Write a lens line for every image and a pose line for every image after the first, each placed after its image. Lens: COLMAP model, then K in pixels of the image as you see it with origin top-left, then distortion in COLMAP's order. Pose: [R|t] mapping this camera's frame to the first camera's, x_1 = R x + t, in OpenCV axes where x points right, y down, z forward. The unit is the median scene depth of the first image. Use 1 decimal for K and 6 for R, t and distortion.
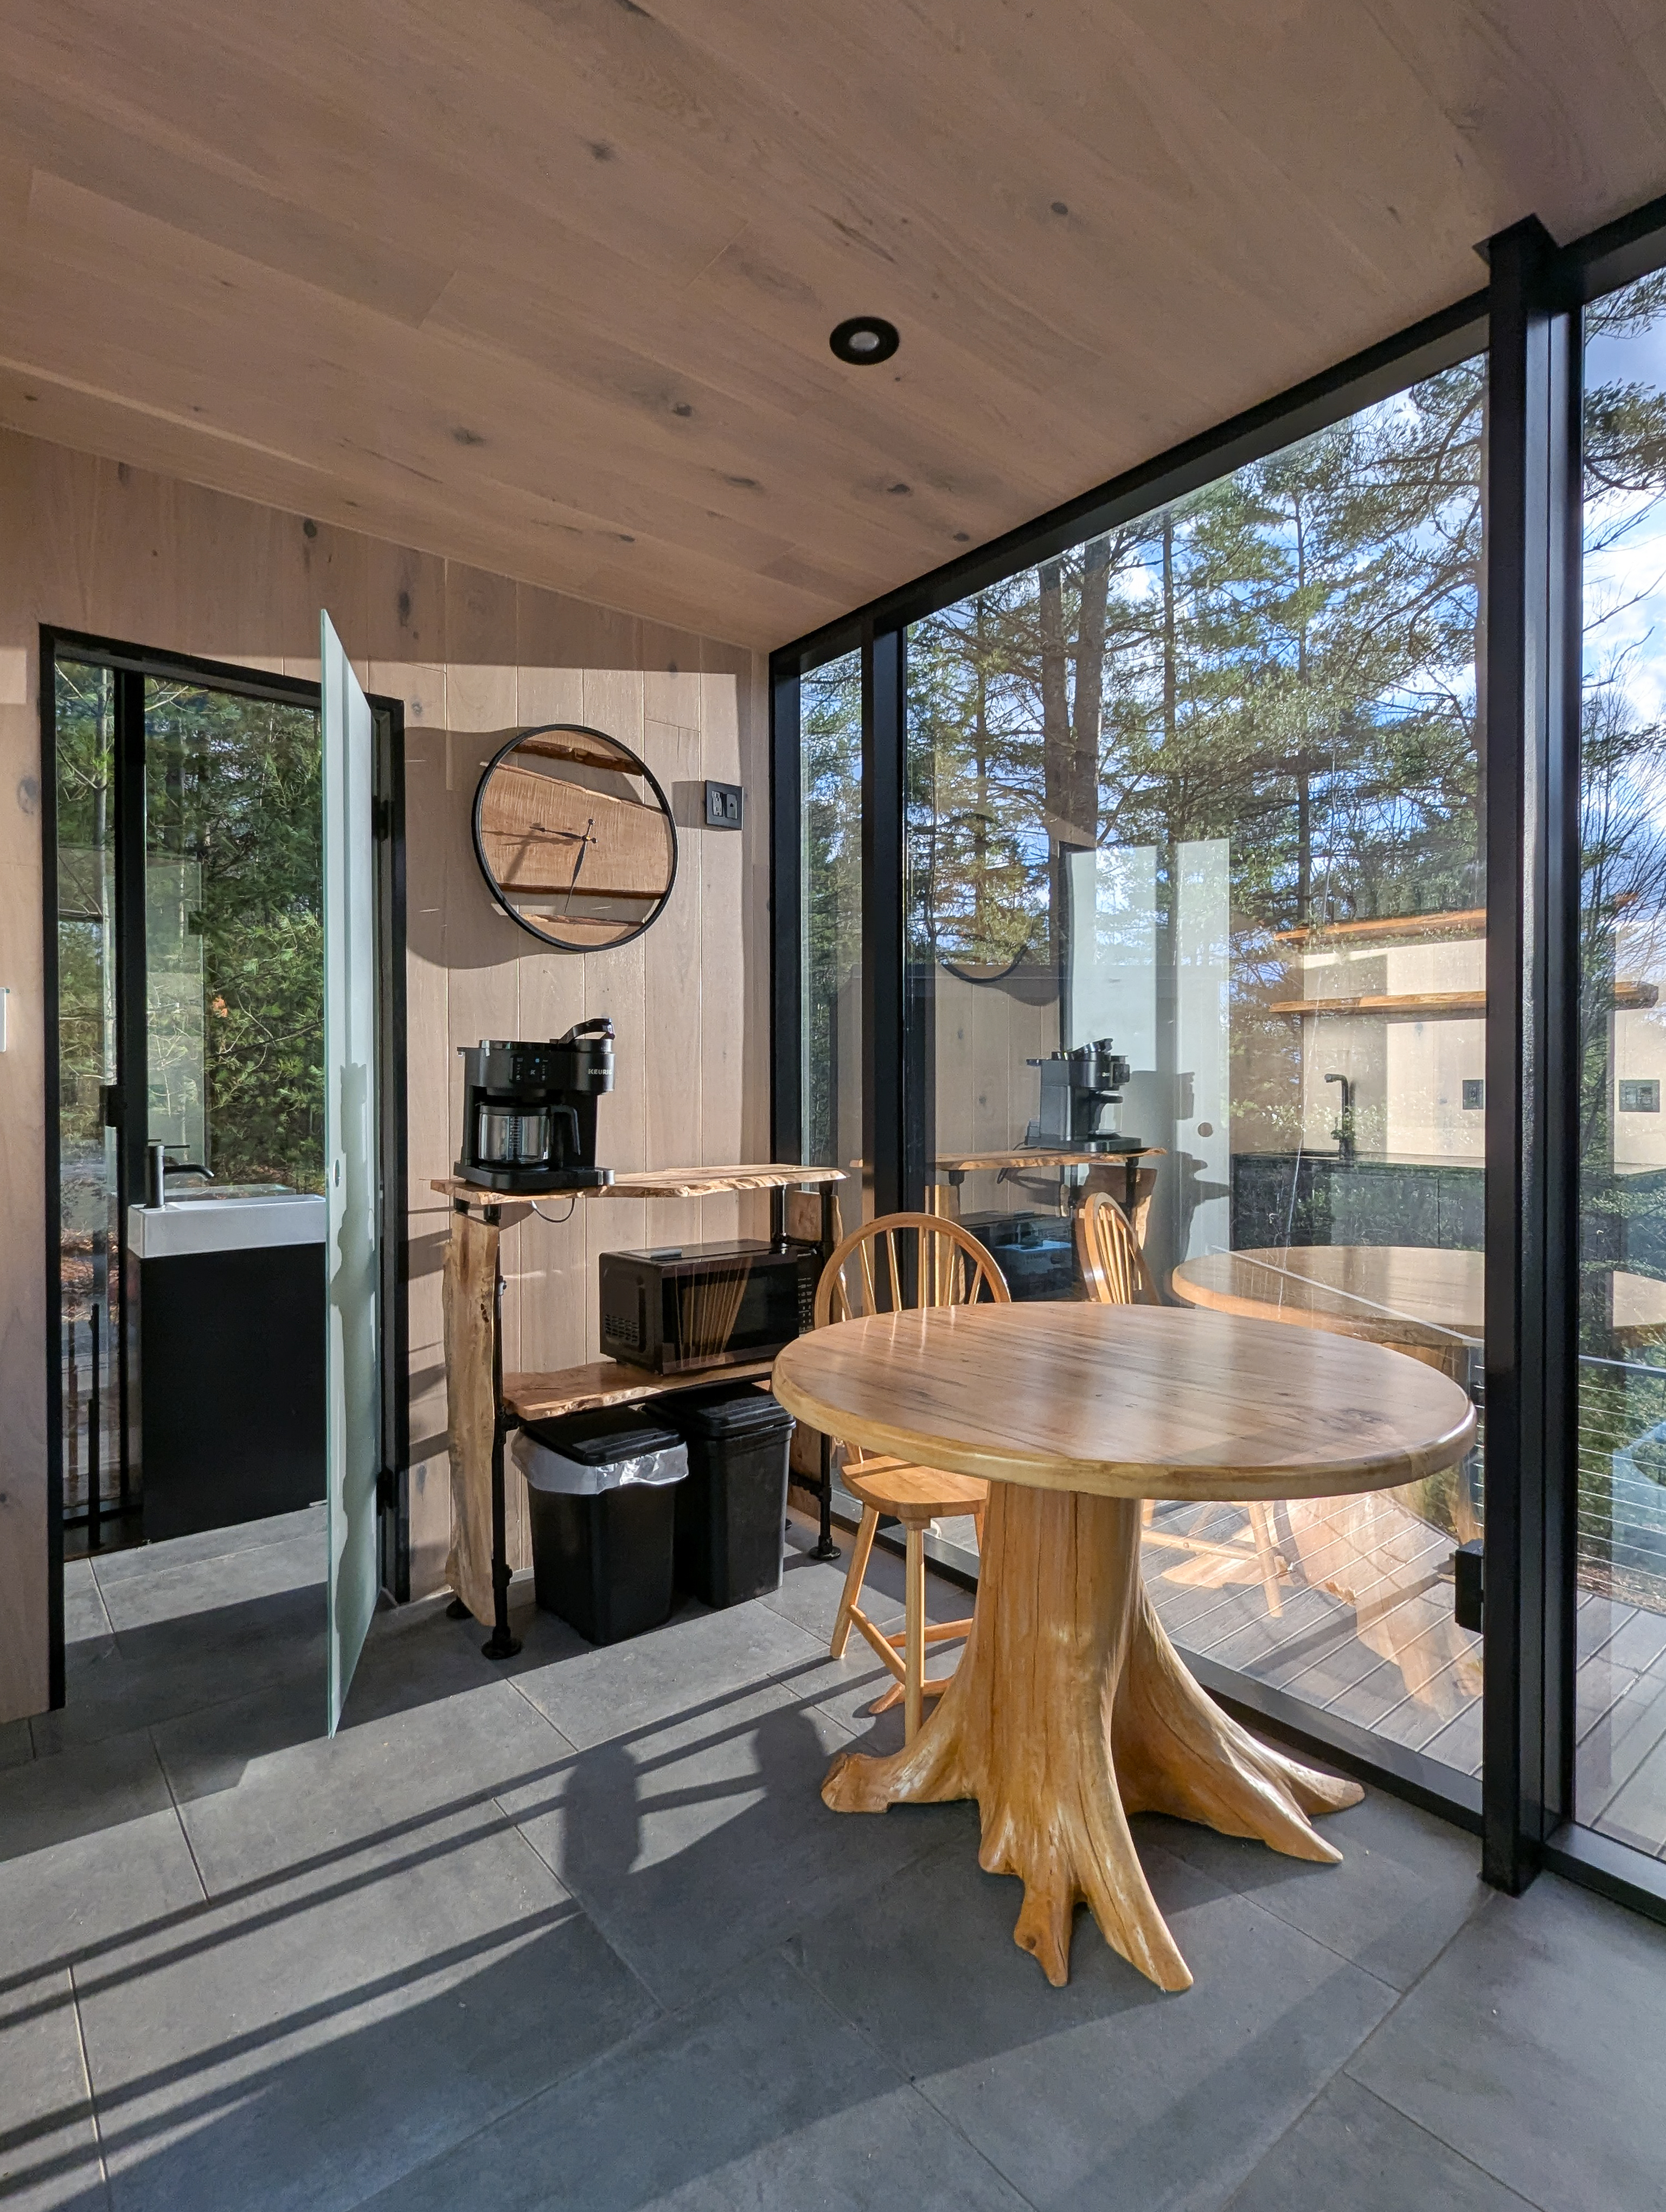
lens RADIAL K [[1074.1, 0, 801.8], [0, 1074.1, 1116.5], [0, 0, 1]] dist [-0.017255, 0.001008]
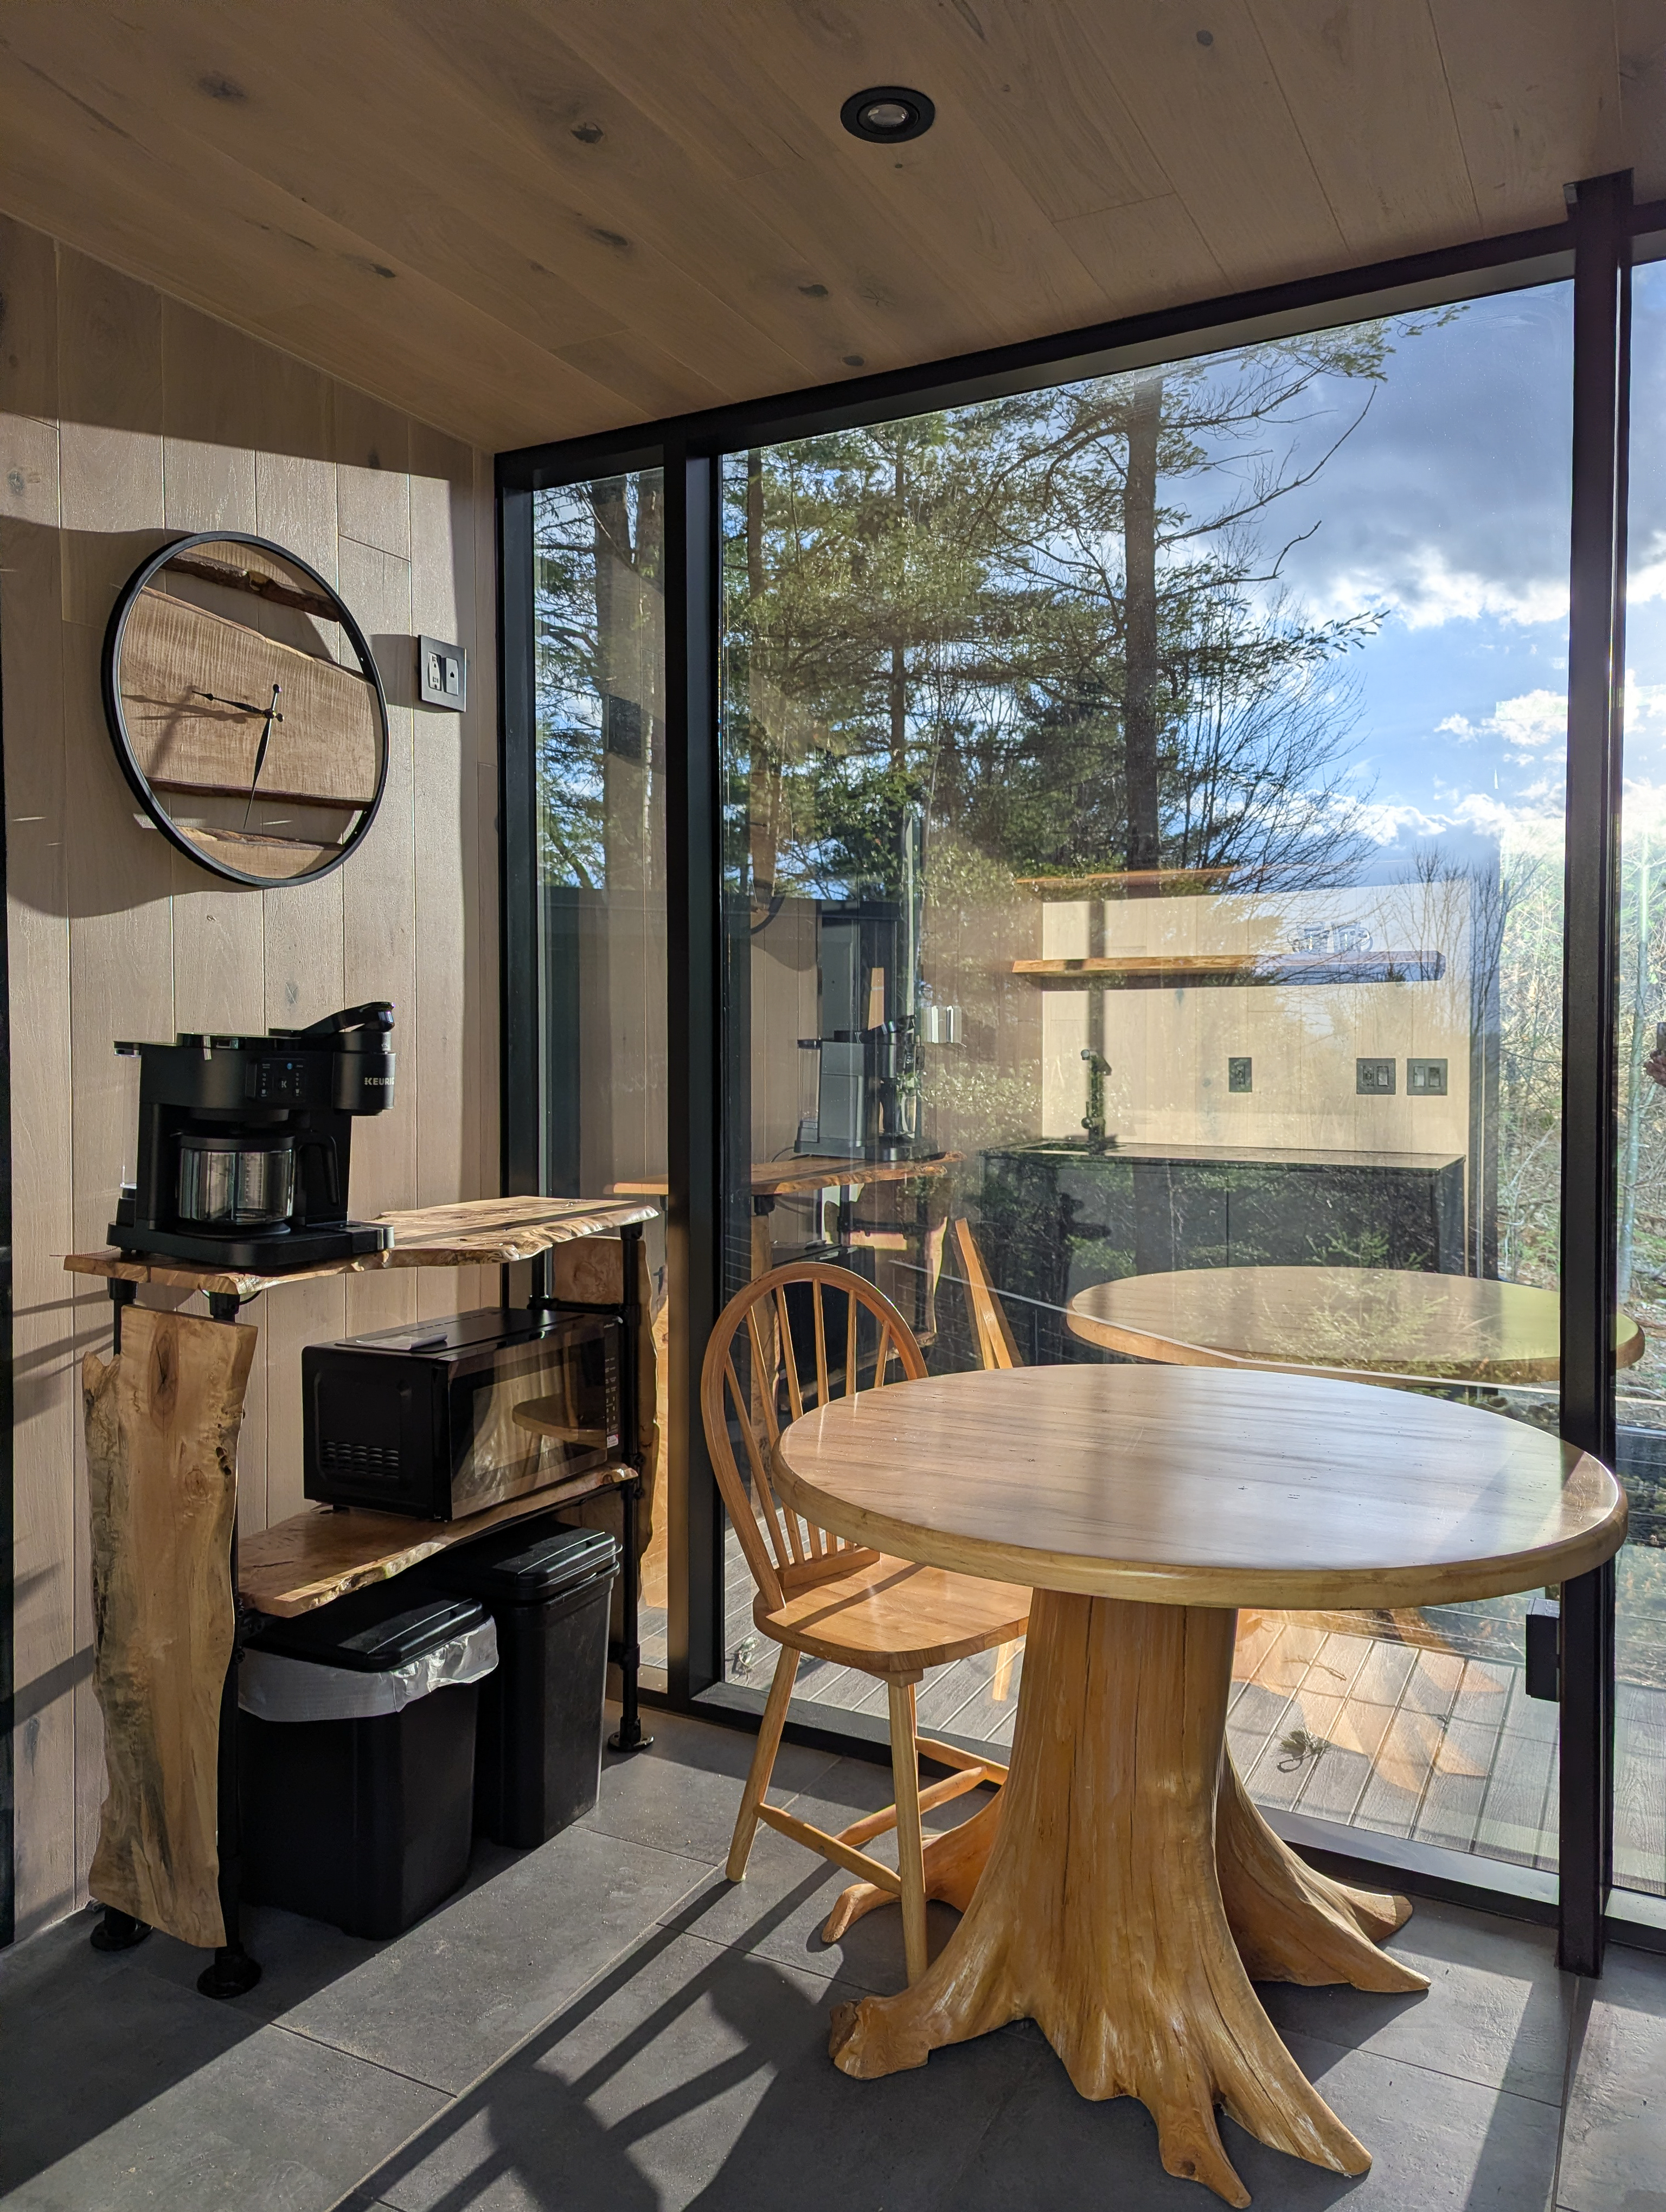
lens RADIAL K [[1518.3, 0, 842.3], [0, 1518.3, 1111.2], [0, 0, 1]] dist [0.008780, -0.002447]
pose [[0.924379, -0.014542, 0.381199, -0.251302], [0.009558, 0.999842, 0.014965, -0.030680], [-0.381357, -0.010190, 0.924372, 0.012747]]
